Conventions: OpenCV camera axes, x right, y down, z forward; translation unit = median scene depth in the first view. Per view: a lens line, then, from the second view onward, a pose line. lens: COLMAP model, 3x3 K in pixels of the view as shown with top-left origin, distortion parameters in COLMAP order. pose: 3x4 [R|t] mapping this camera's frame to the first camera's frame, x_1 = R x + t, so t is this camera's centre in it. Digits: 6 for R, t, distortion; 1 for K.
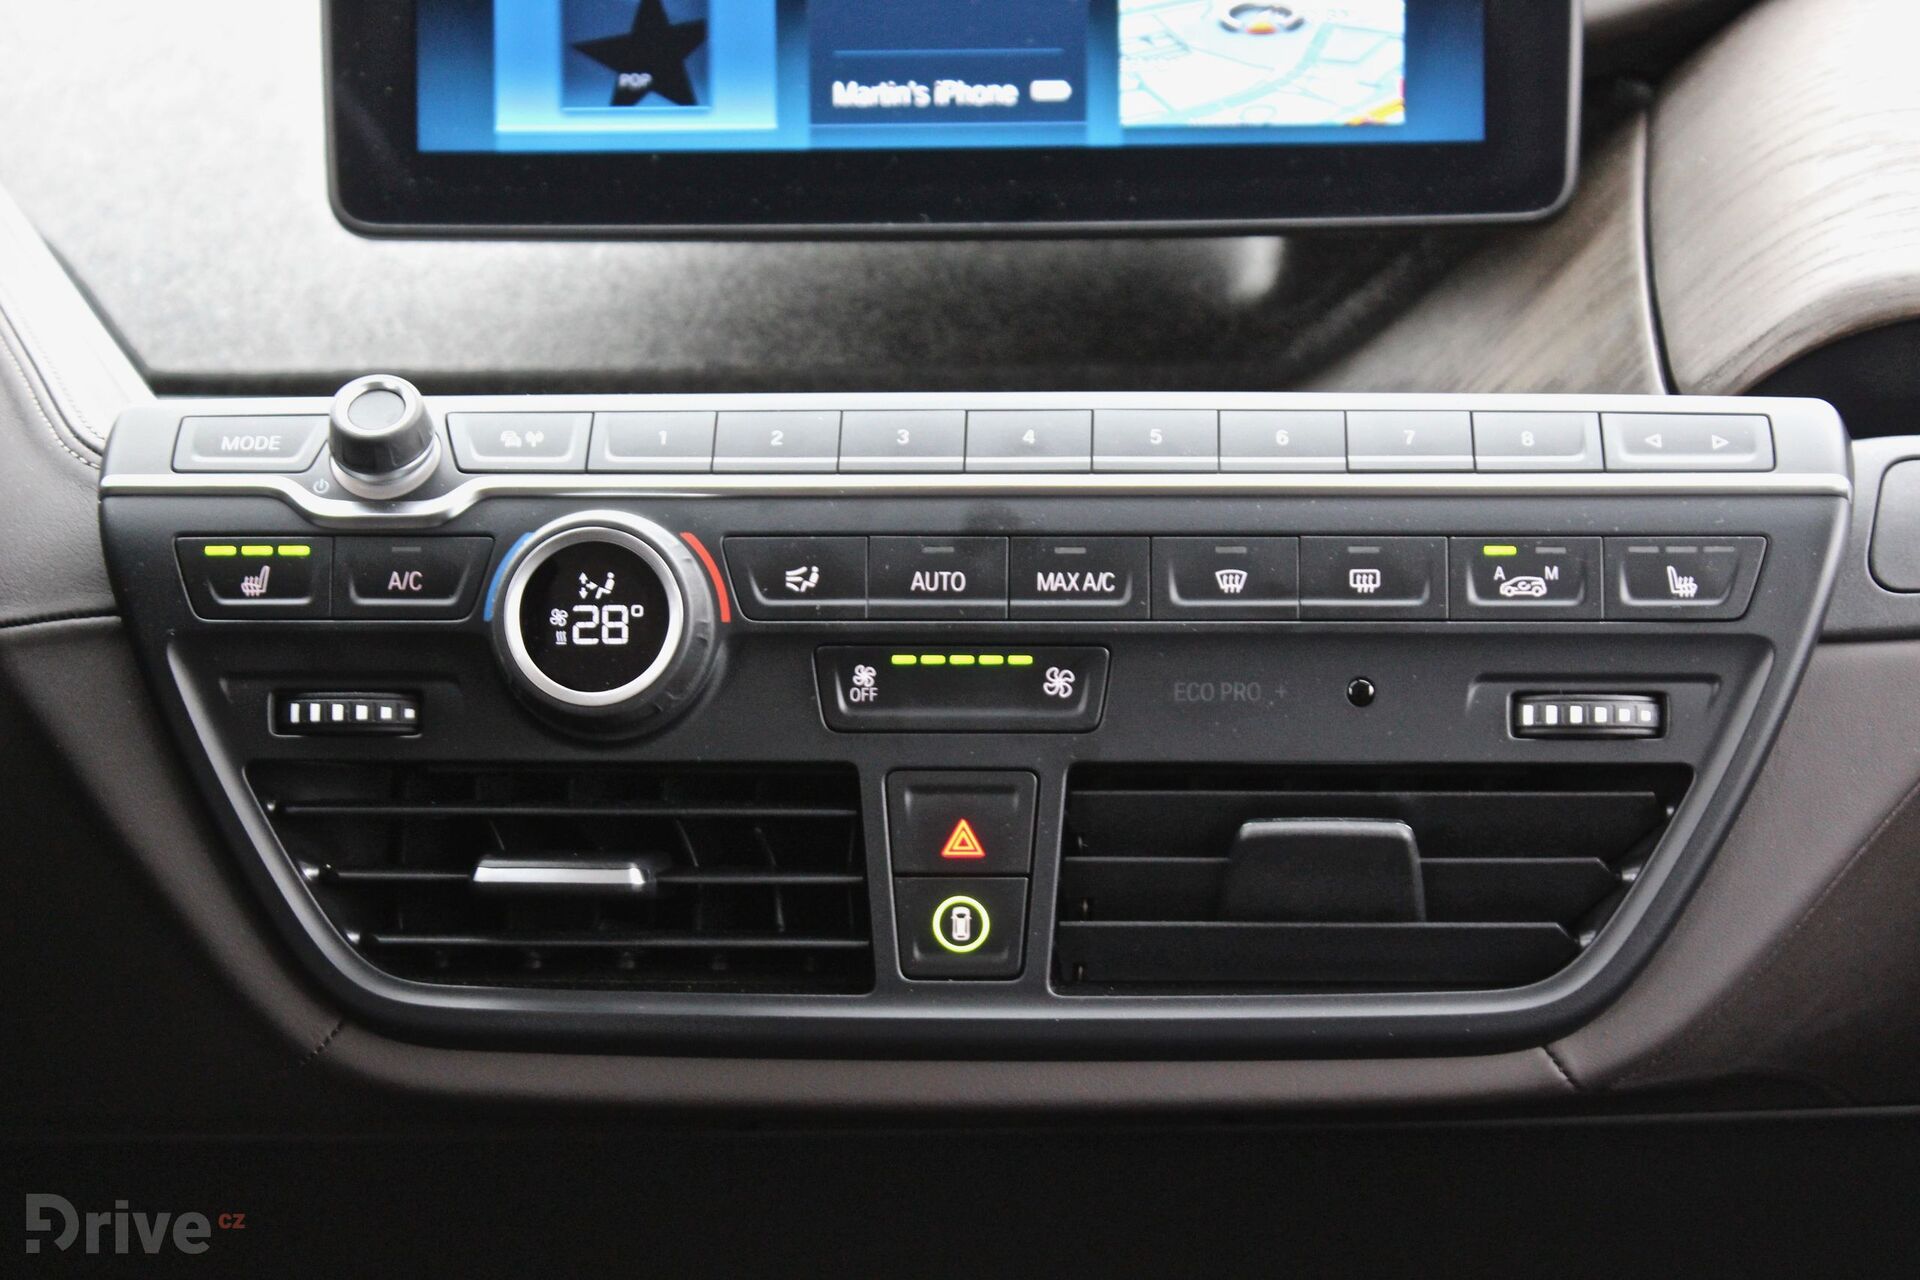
lens RADIAL K [[4191.8, 0, 917.0], [0, 4191.8, 667.1], [0, 0, 1]] dist [0.093317, 0.000000]
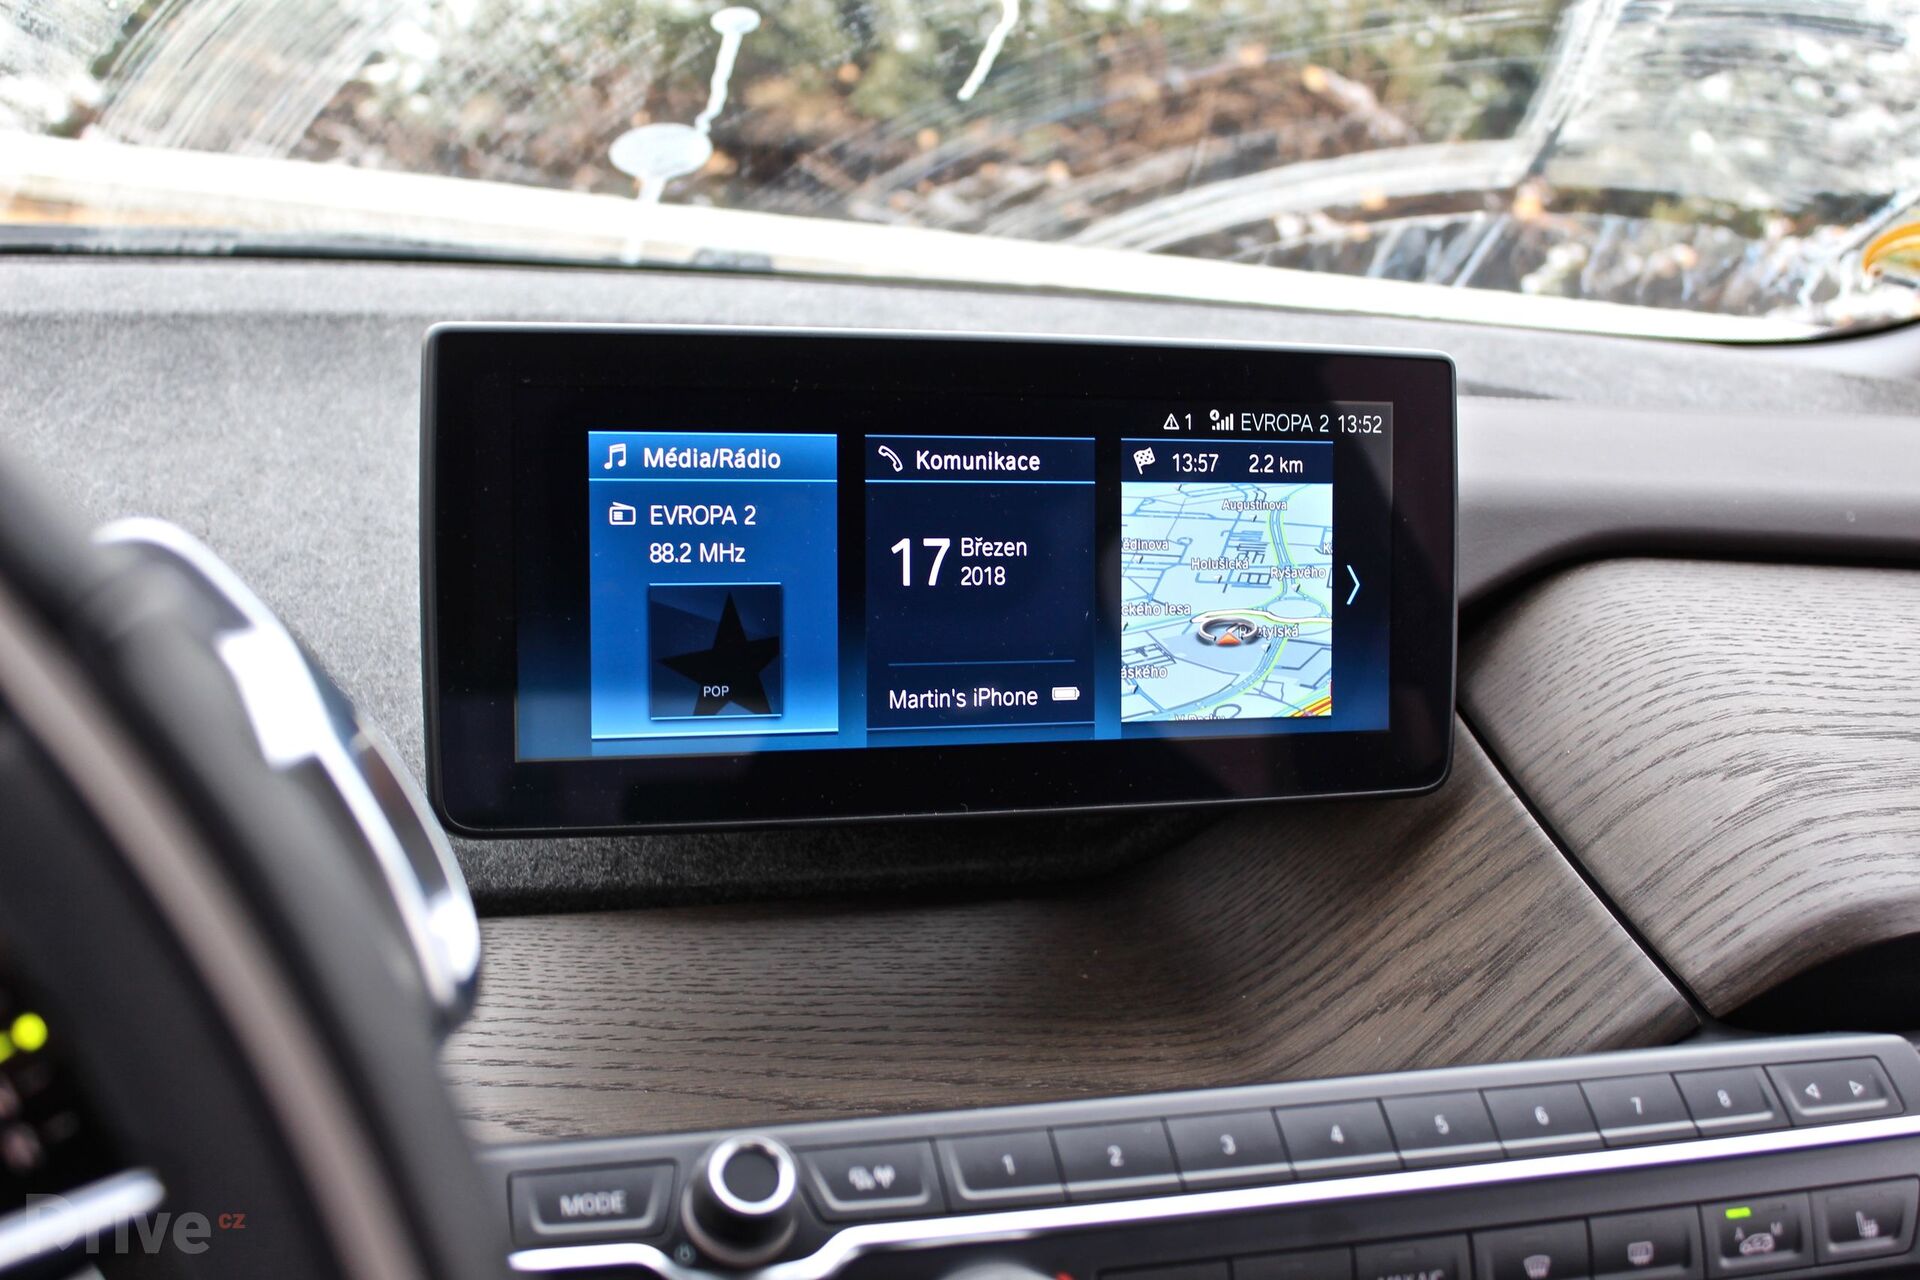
lens RADIAL K [[2248.1, 0, 971.5], [0, 2248.1, 636.4], [0, 0, 1]] dist [-0.087947, 0.000000]
pose [[0.930901, -0.010921, 0.365108, -0.262037], [0.014351, 0.999875, -0.006684, -0.177197], [-0.364989, 0.011462, 0.930941, 0.504556]]
